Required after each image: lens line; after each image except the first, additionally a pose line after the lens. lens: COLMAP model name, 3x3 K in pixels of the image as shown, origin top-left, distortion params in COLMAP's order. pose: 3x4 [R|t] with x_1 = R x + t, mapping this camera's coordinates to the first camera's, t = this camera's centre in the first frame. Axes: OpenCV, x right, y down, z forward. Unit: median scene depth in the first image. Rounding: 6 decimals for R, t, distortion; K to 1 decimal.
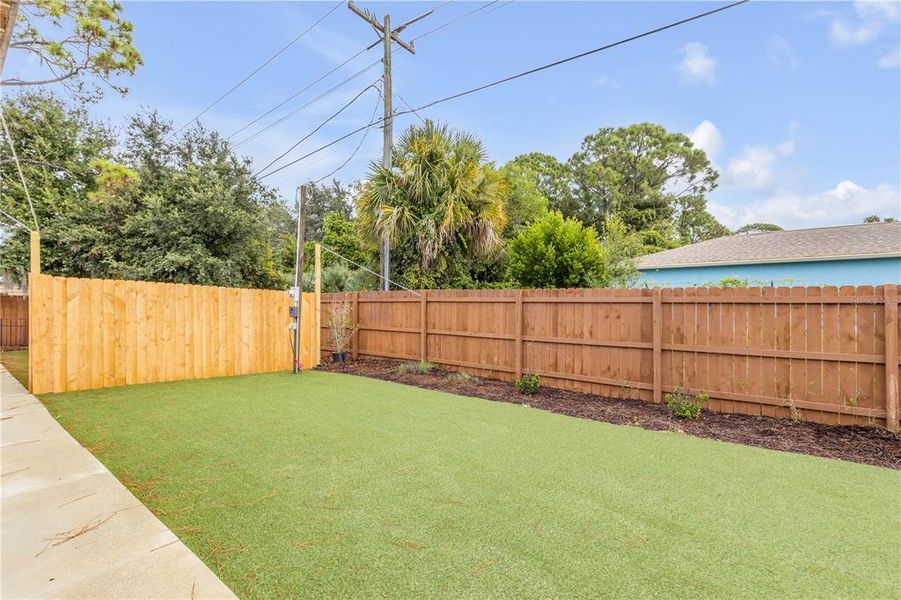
lens RADIAL K [[406.6, 0, 450.8], [0, 406.6, 303.0], [0, 0, 1]] dist [0.005100, -0.001080]
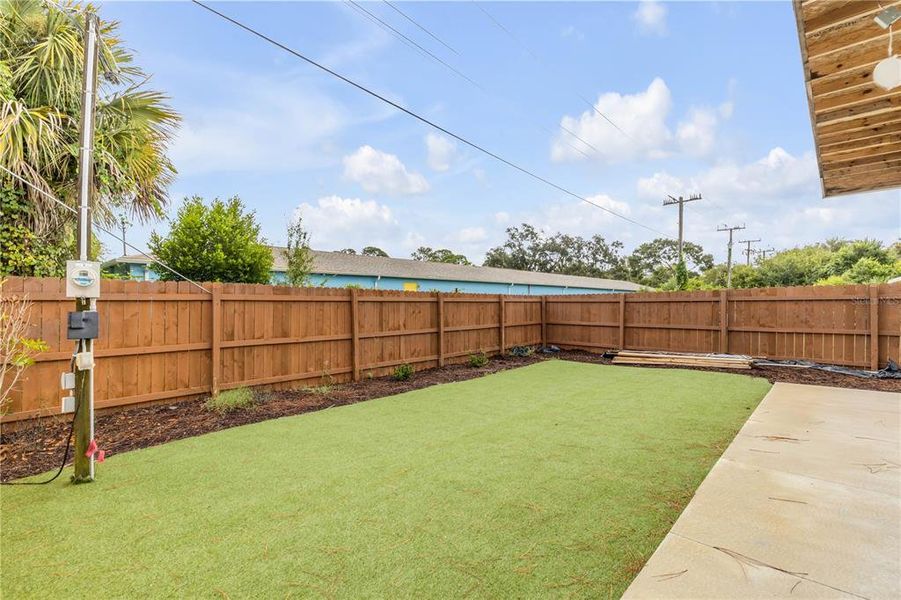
lens RADIAL K [[406.6, 0, 454.3], [0, 406.6, 299.3], [0, 0, 1]] dist [0.005100, -0.001080]
pose [[0.075580, 0.010771, 0.997082, -0.912933], [0.005312, 0.999923, -0.011204, 0.007564], [-0.997126, 0.006143, 0.075517, 0.754006]]
